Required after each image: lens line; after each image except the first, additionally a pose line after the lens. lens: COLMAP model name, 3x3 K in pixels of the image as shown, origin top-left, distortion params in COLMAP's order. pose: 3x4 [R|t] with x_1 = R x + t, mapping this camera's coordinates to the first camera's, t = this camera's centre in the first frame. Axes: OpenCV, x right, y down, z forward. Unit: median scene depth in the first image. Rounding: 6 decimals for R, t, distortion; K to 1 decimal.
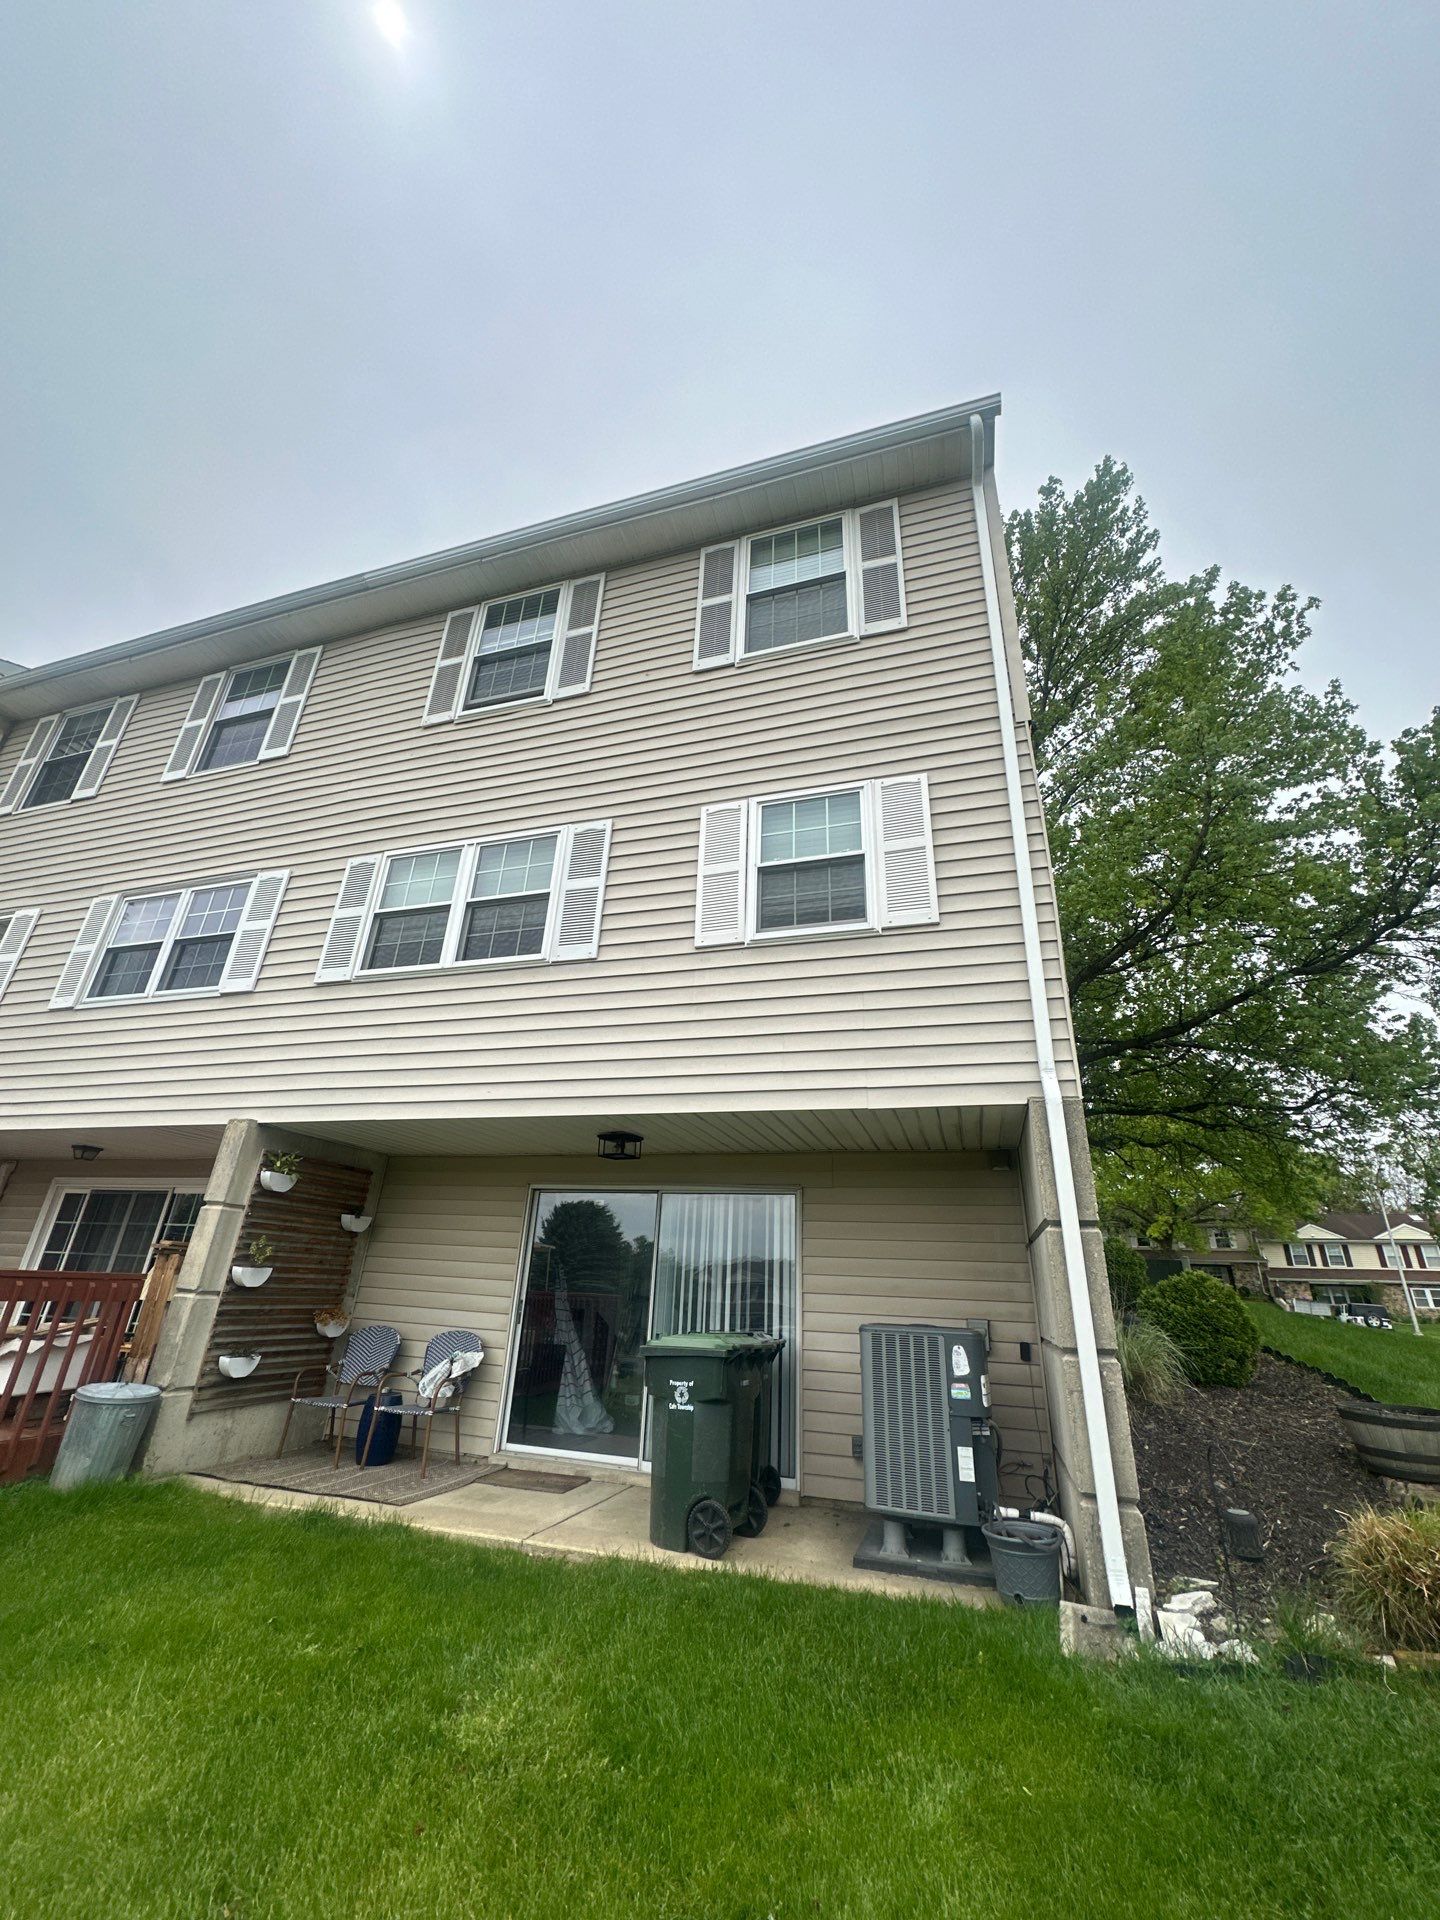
lens RADIAL K [[765.1, 0, 715.9], [0, 765.1, 960.6], [0, 0, 1]] dist [-0.000647, 0.000341]
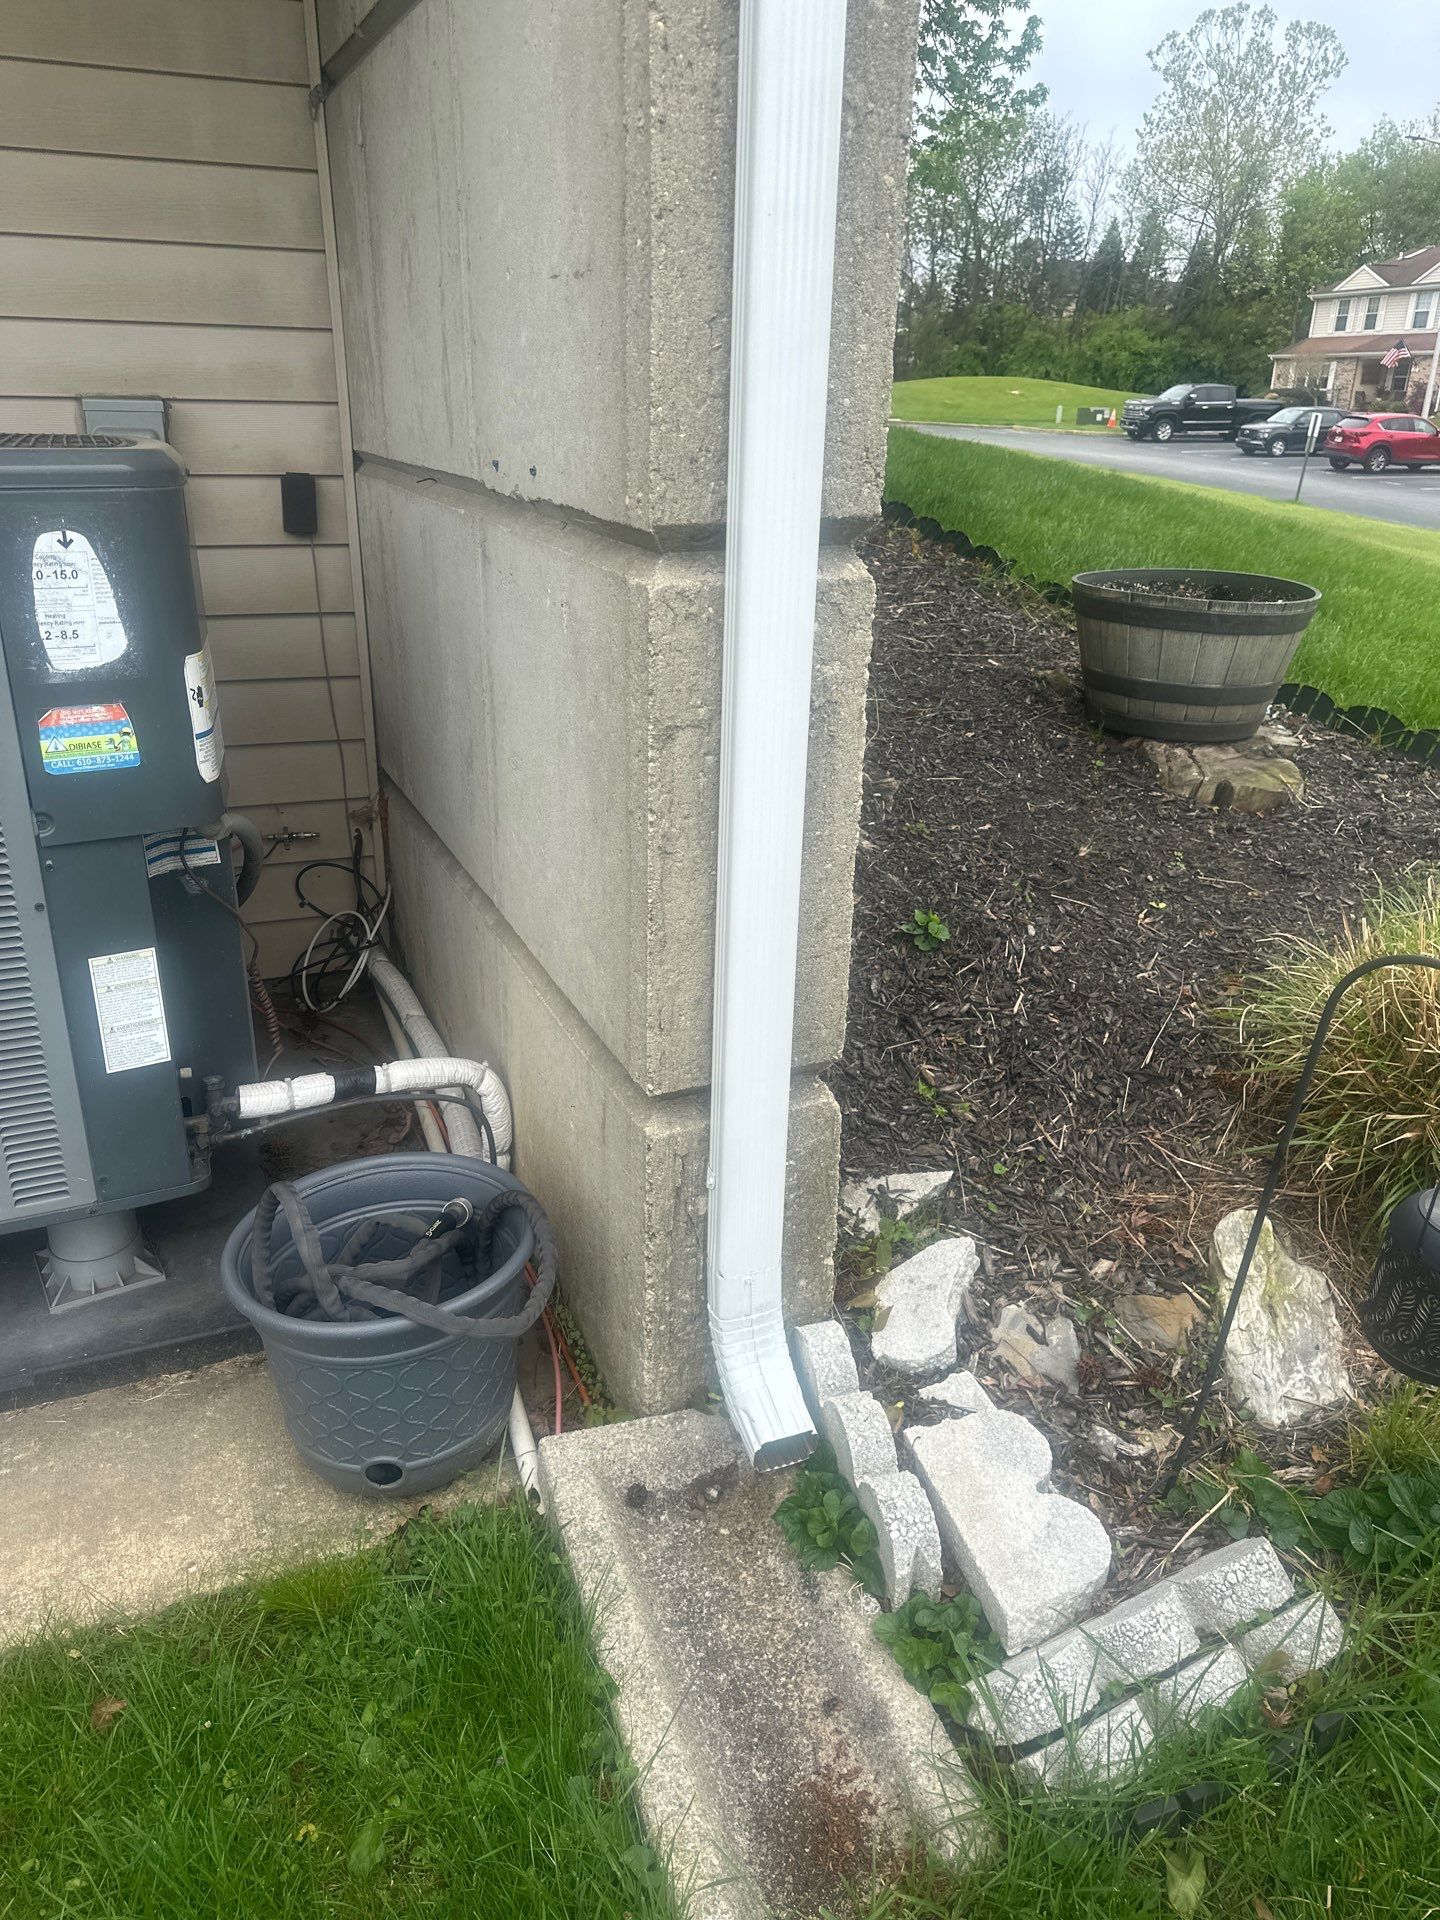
lens RADIAL K [[1348.6, 0, 720.0], [0, 1348.6, 960.0], [0, 0, 1]] dist [0.099635, -0.151982]
pose [[0.753096, -0.274425, 0.597944, 0.168522], [-0.254073, 0.717036, 0.649081, 0.257472], [-0.606871, -0.640742, 0.470273, 0.546015]]
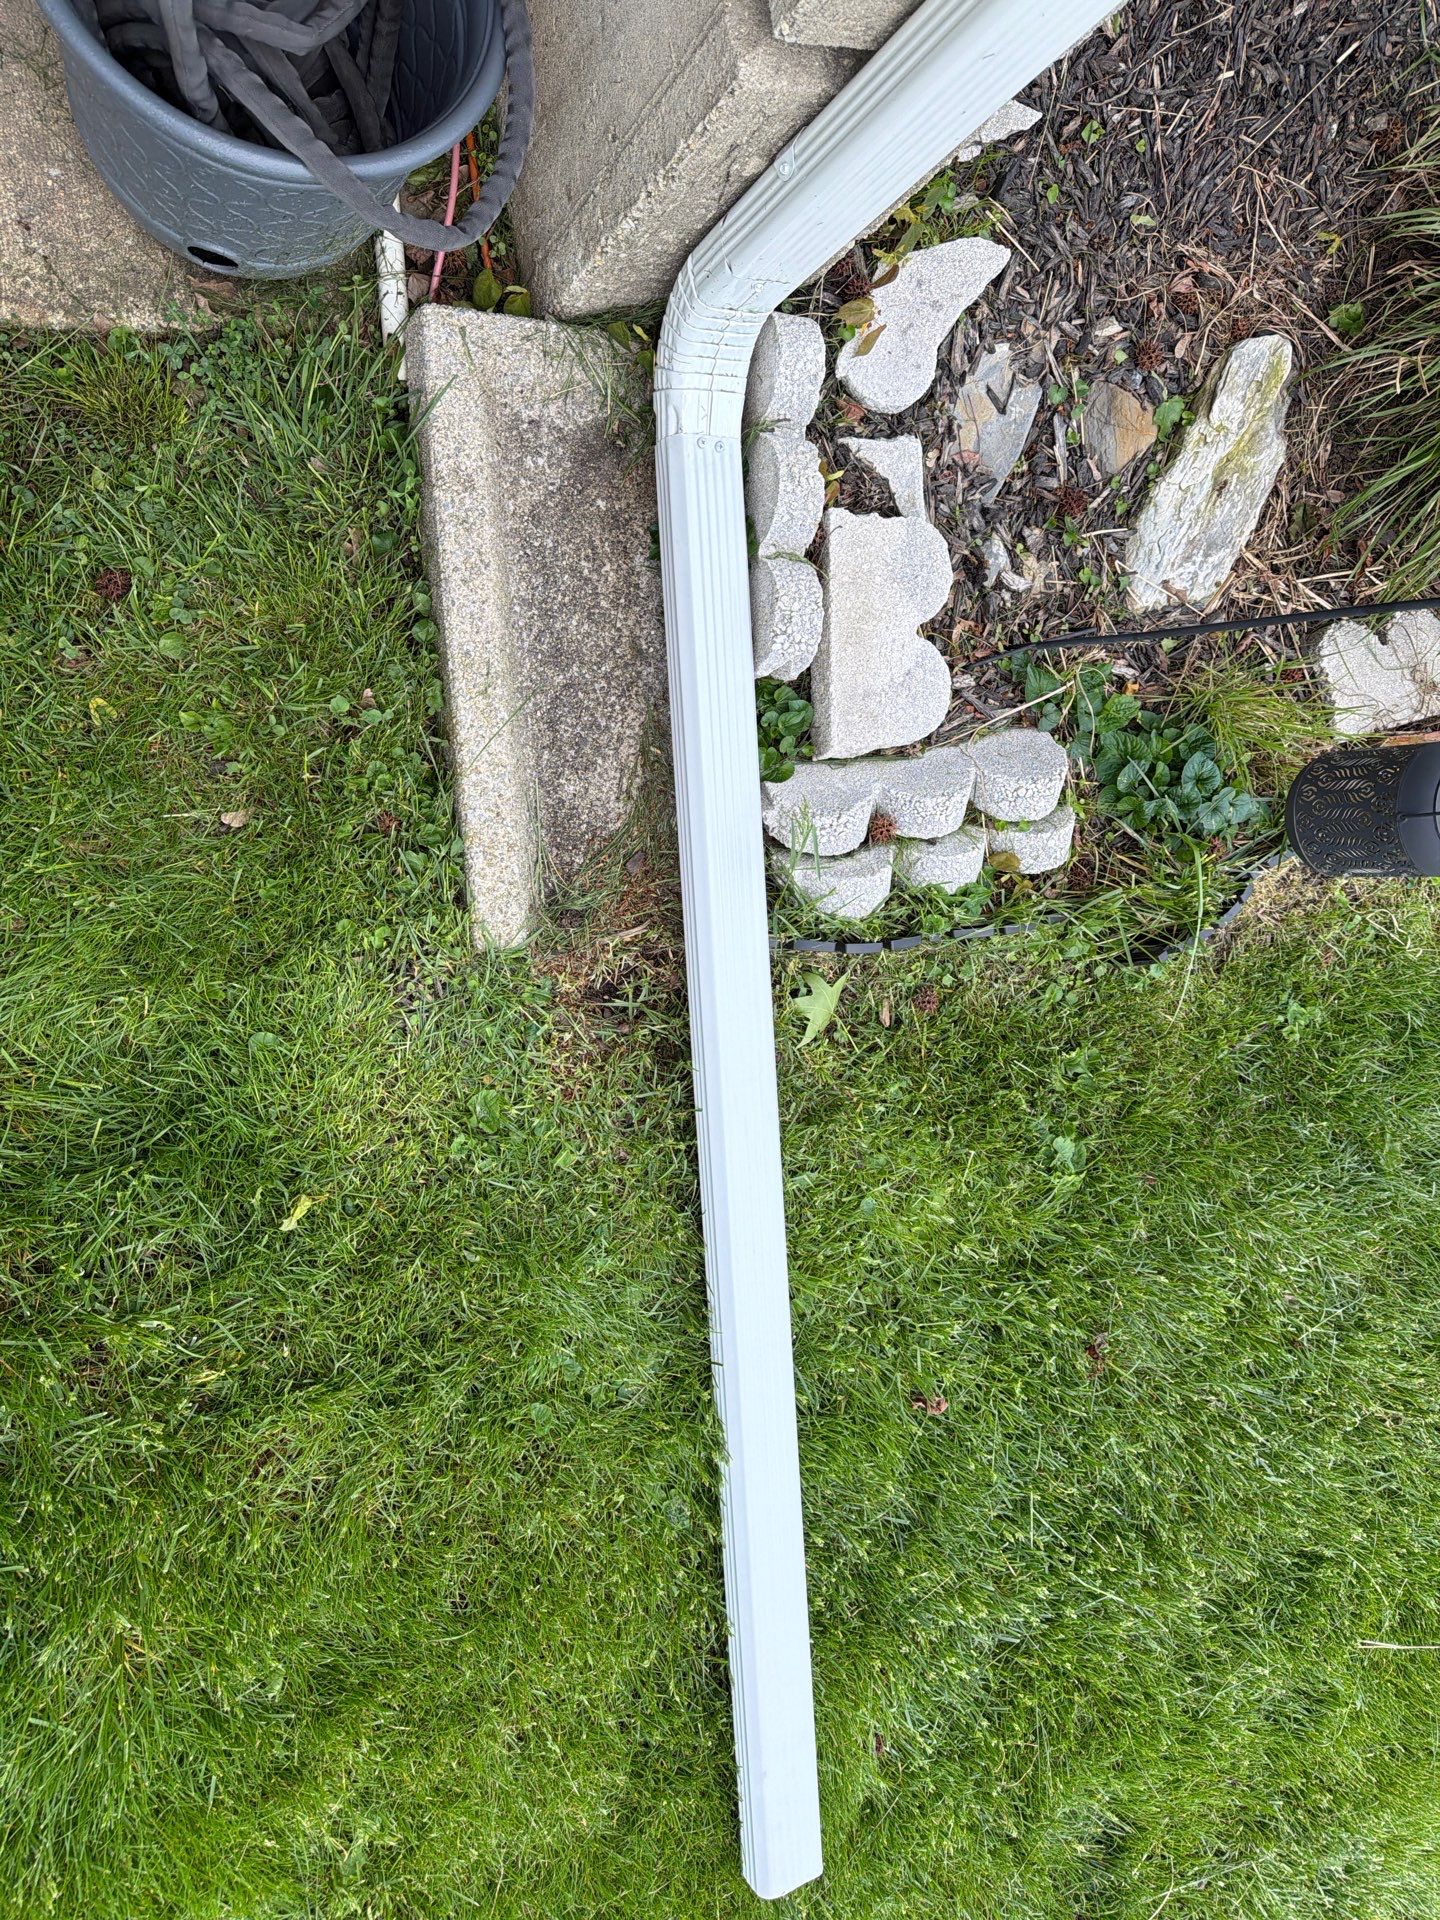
lens RADIAL K [[1348.6, 0, 720.0], [0, 1348.6, 960.0], [0, 0, 1]] dist [0.099635, -0.151982]
pose [[0.800623, -0.476827, 0.362819, 0.191015], [-0.556463, -0.367222, 0.745317, 0.292528], [-0.222152, -0.798614, -0.559343, 0.673911]]
